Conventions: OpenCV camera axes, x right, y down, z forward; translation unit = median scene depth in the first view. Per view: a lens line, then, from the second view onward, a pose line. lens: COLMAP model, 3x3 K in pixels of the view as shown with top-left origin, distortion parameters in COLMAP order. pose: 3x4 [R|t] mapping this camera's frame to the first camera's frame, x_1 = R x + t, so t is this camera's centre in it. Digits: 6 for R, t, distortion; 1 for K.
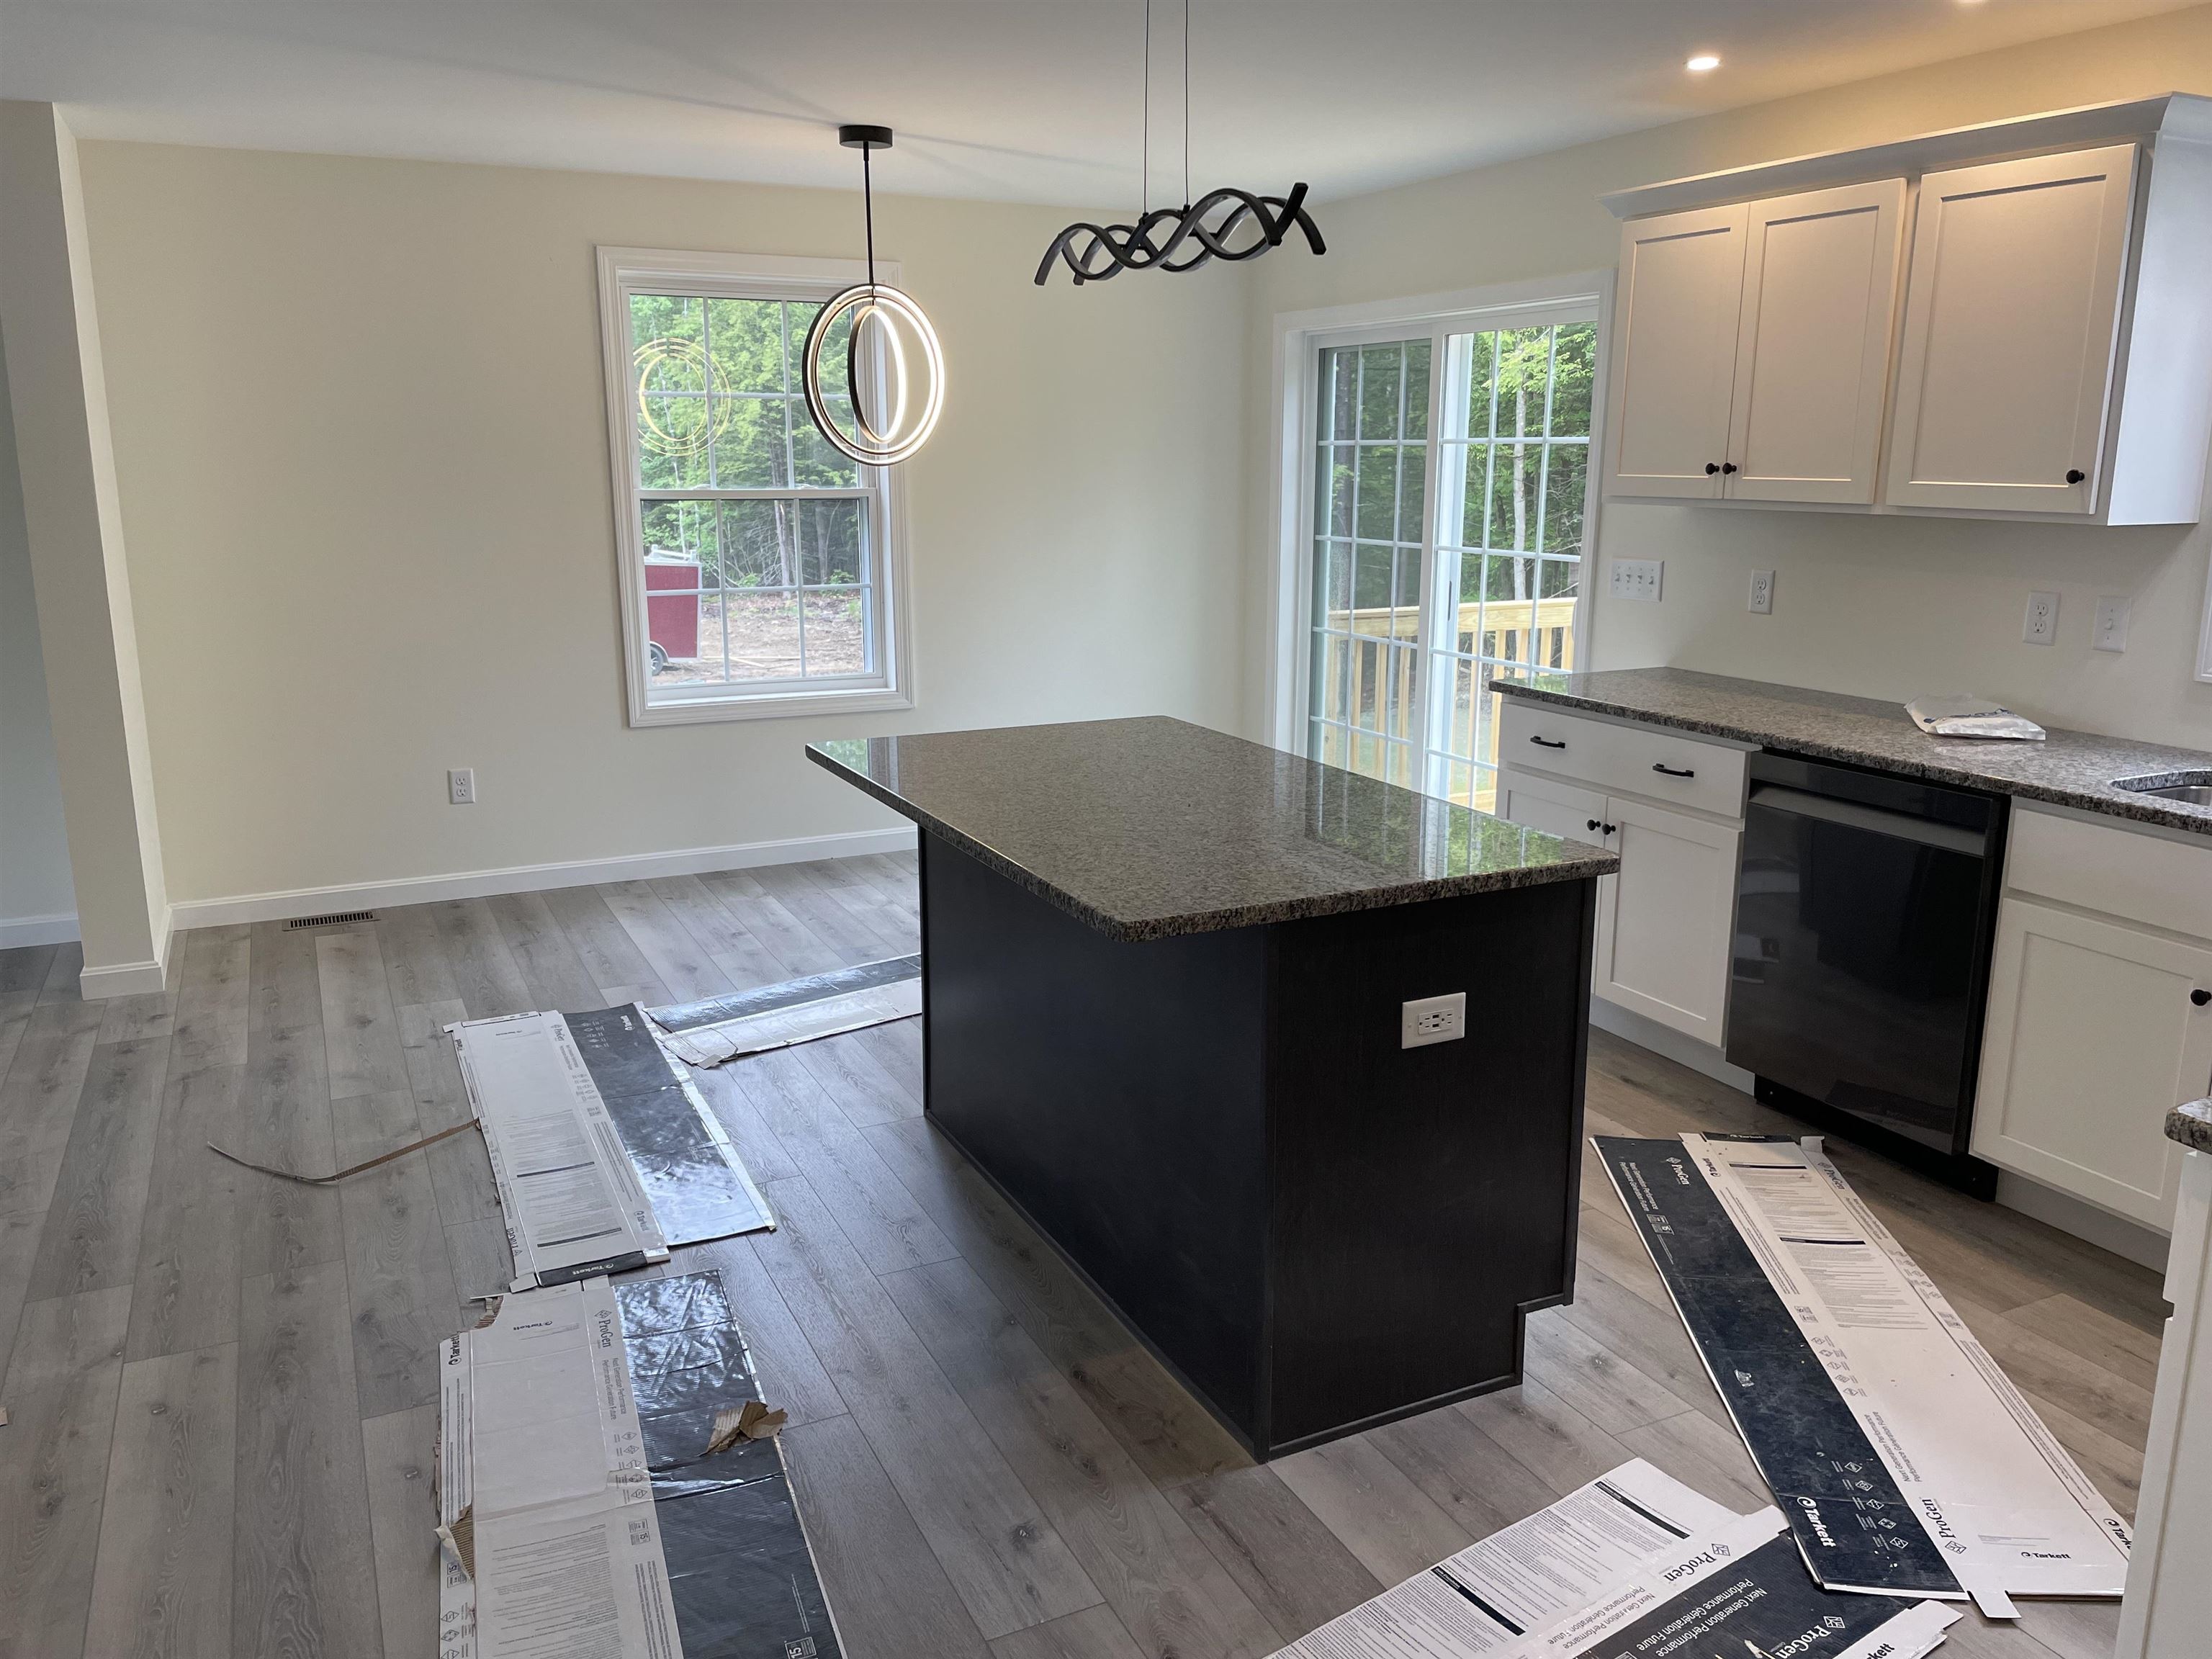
lens RADIAL K [[1652.0, 0, 1103.3], [0, 1652.0, 815.6], [0, 0, 1]] dist [0.097876, -0.125534]
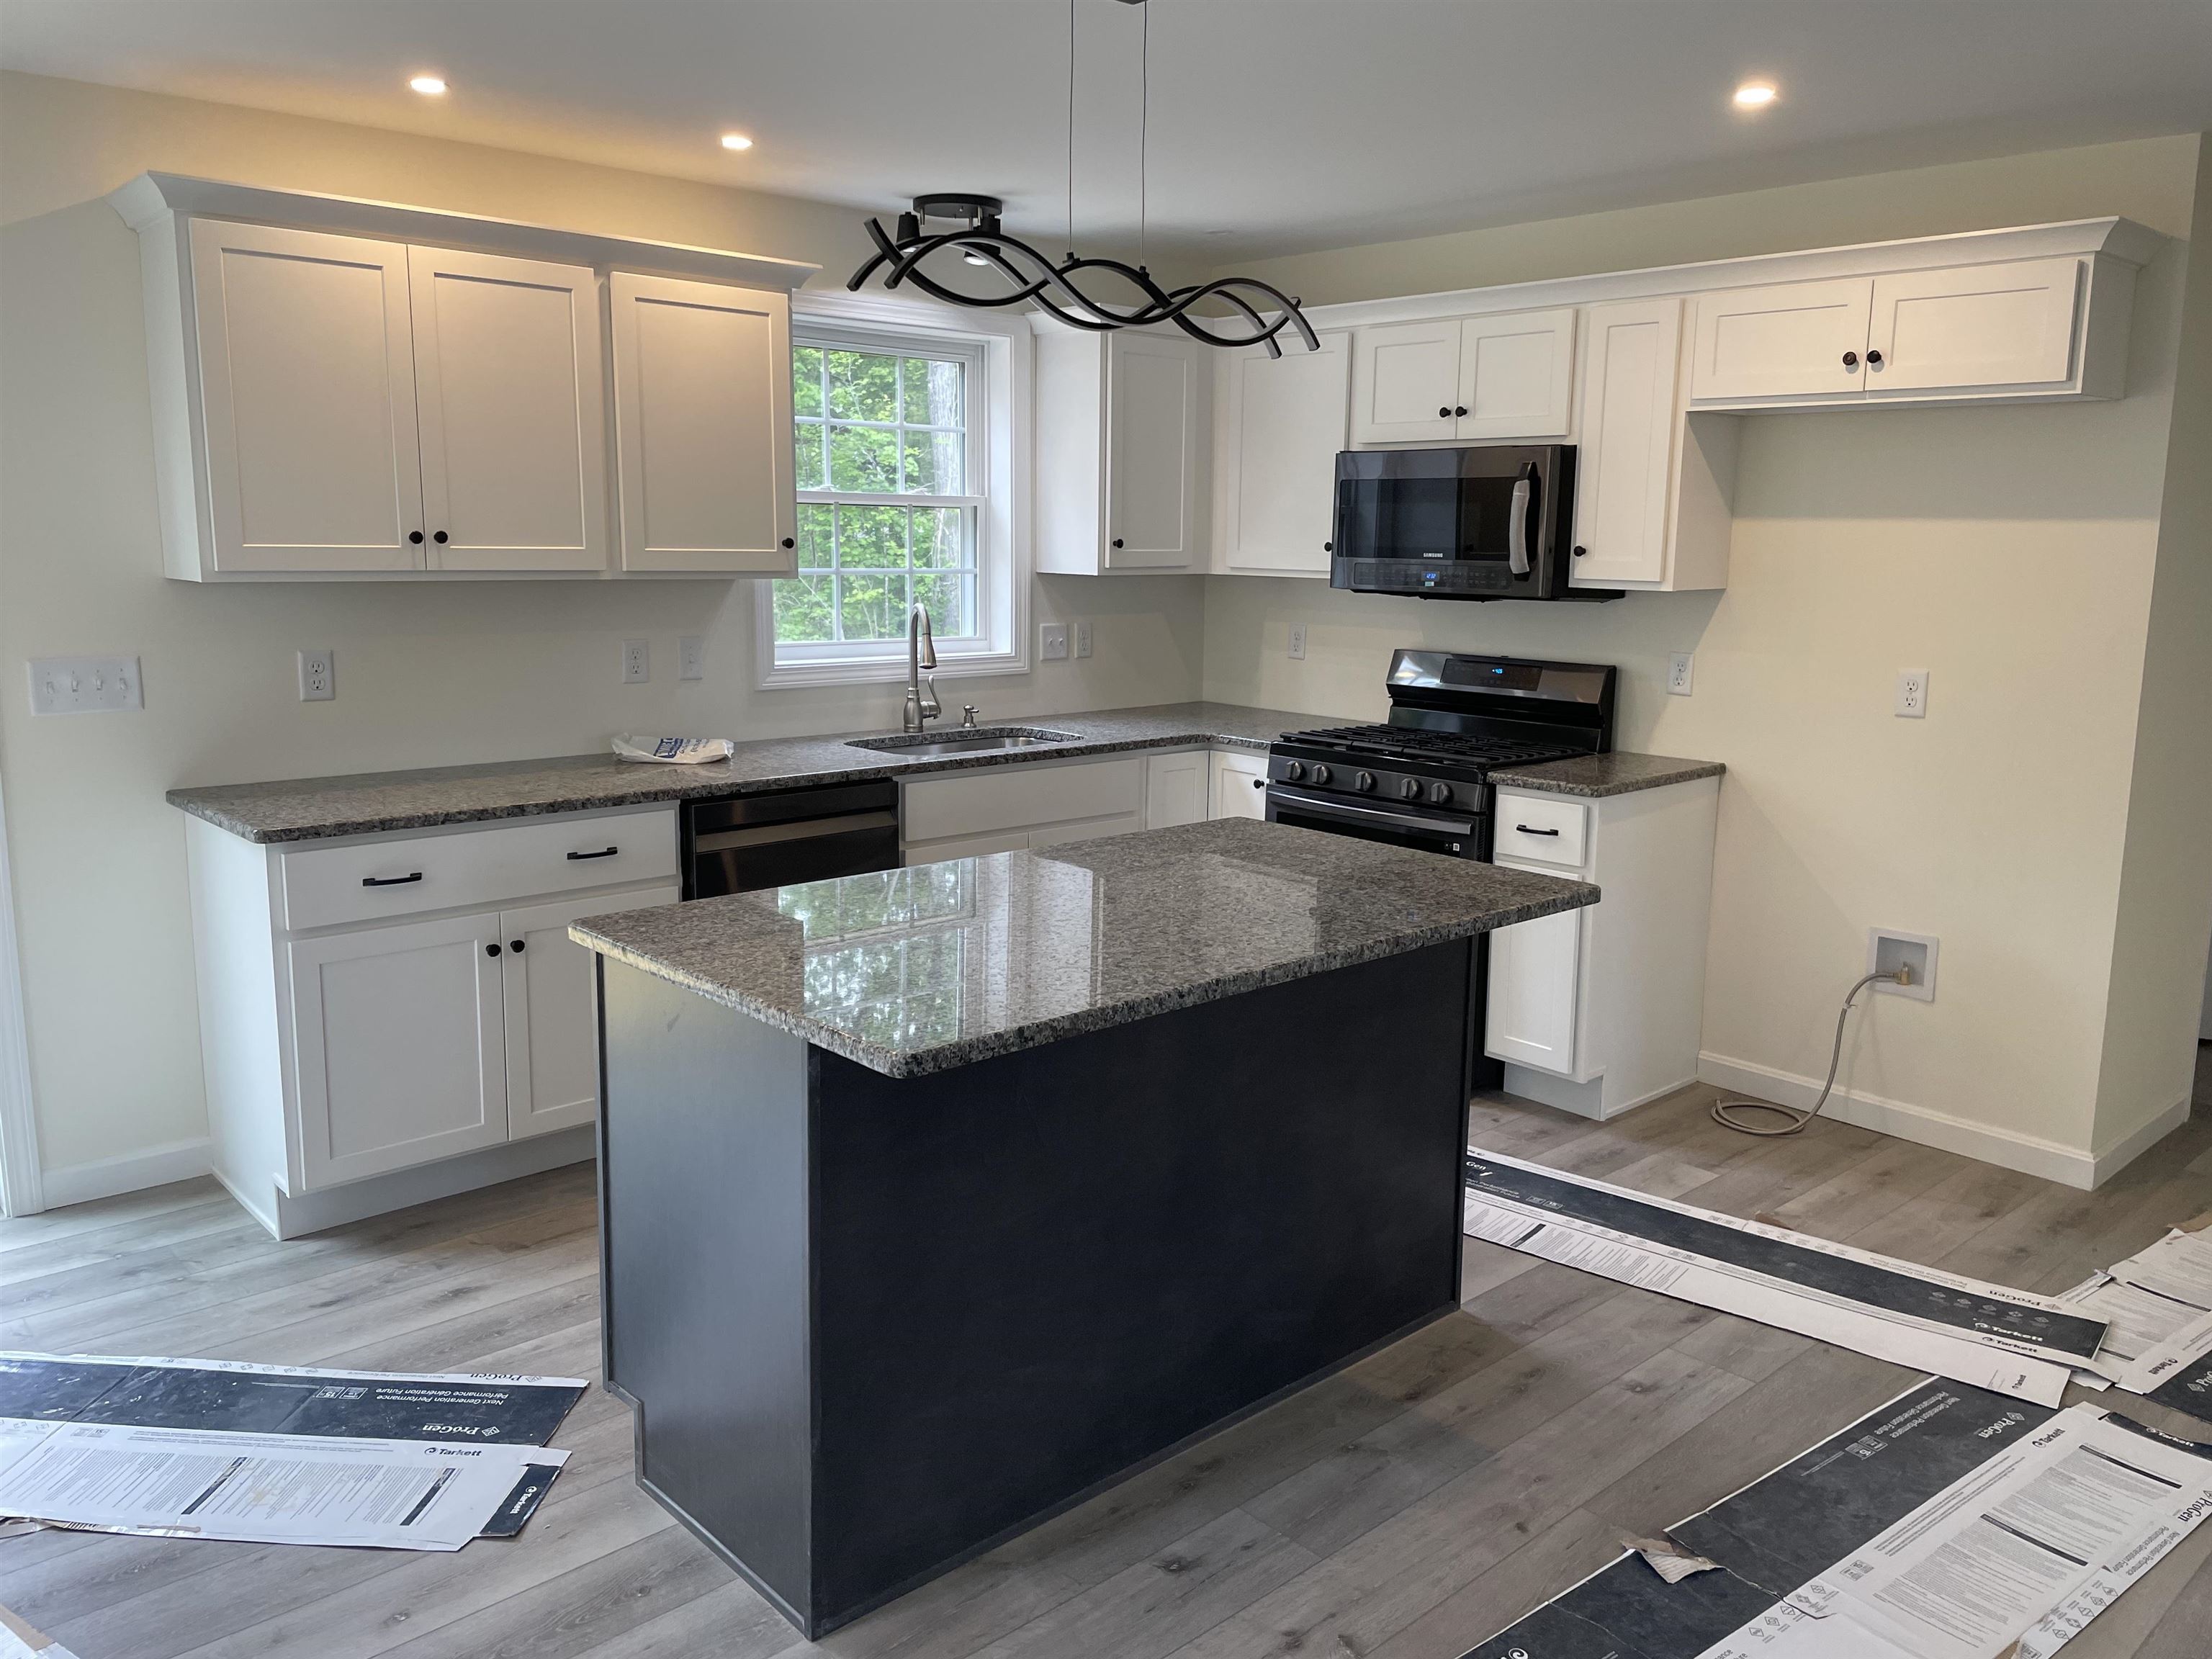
lens RADIAL K [[1652.0, 0, 1103.3], [0, 1652.0, 815.6], [0, 0, 1]] dist [0.097876, -0.125534]
pose [[-0.281284, -0.170170, 0.944416, -0.553341], [0.196493, 0.953086, 0.230255, -0.182795], [-0.939292, 0.250338, -0.234651, 0.827819]]
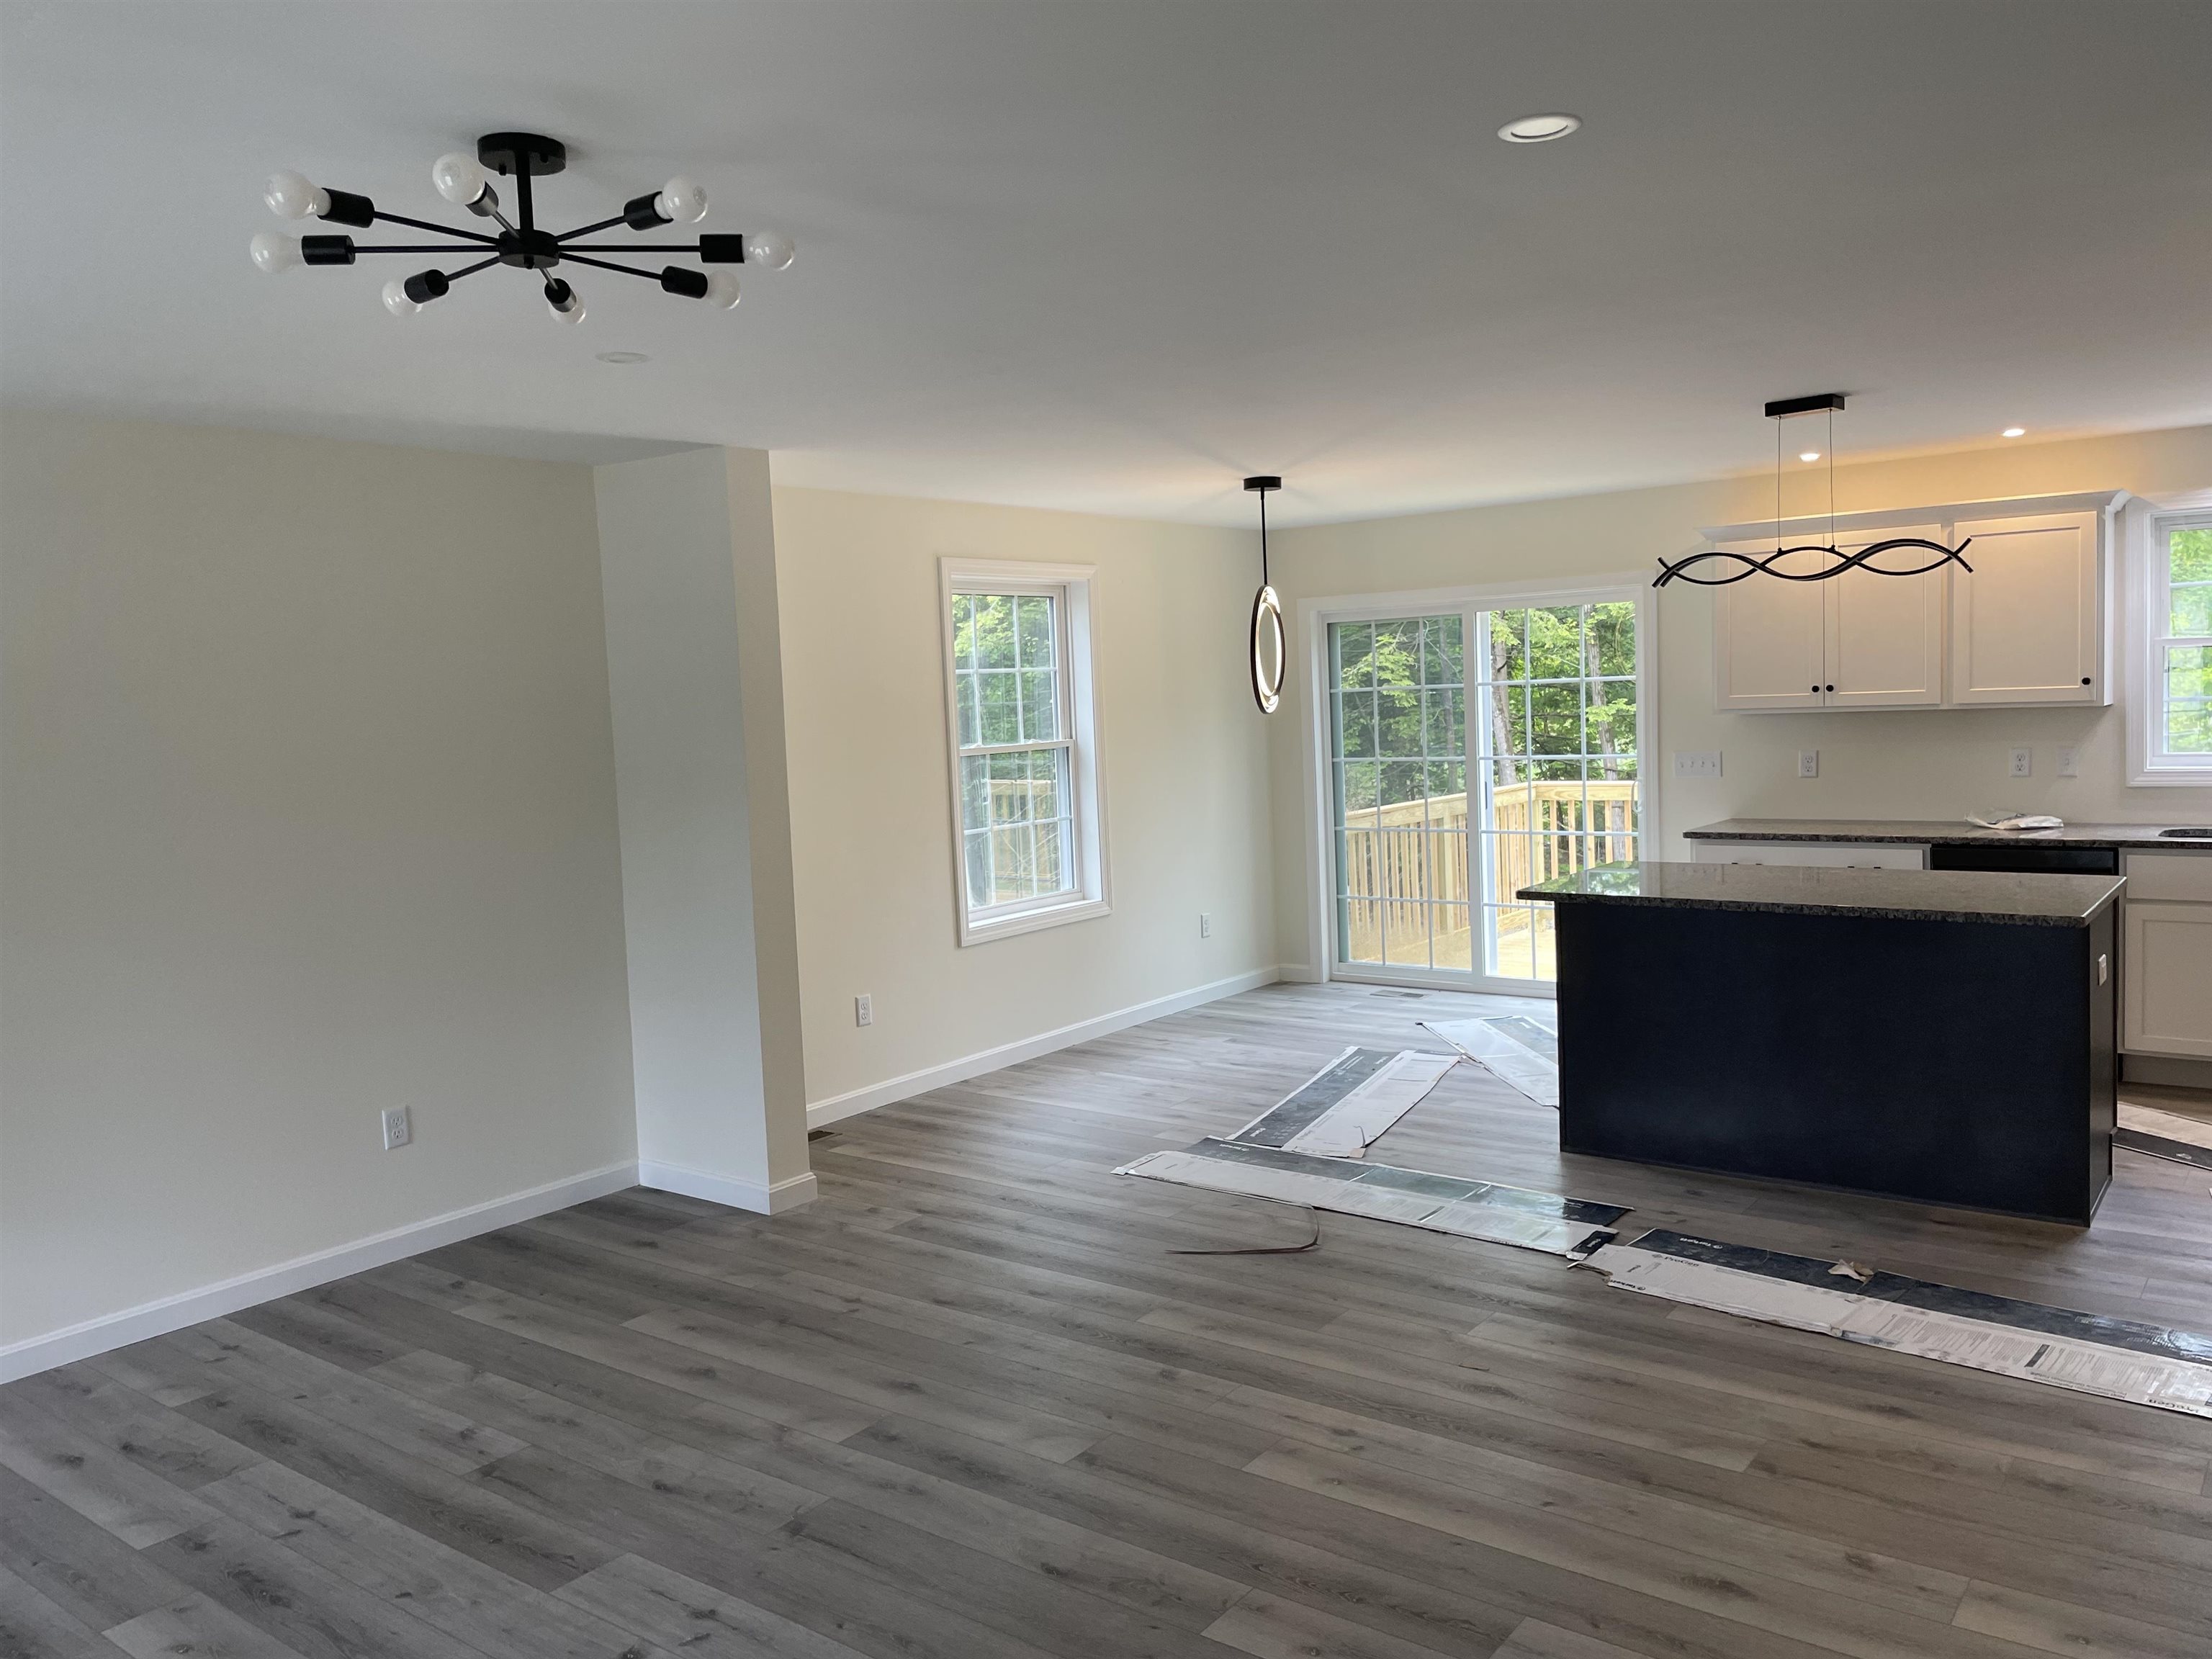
lens RADIAL K [[1652.0, 0, 1103.3], [0, 1652.0, 815.6], [0, 0, 1]] dist [0.097876, -0.125534]
pose [[0.893470, -0.071942, 0.443323, -0.910851], [0.139552, 0.982698, -0.121781, 0.015515], [-0.426891, 0.170675, 0.888051, -0.124664]]
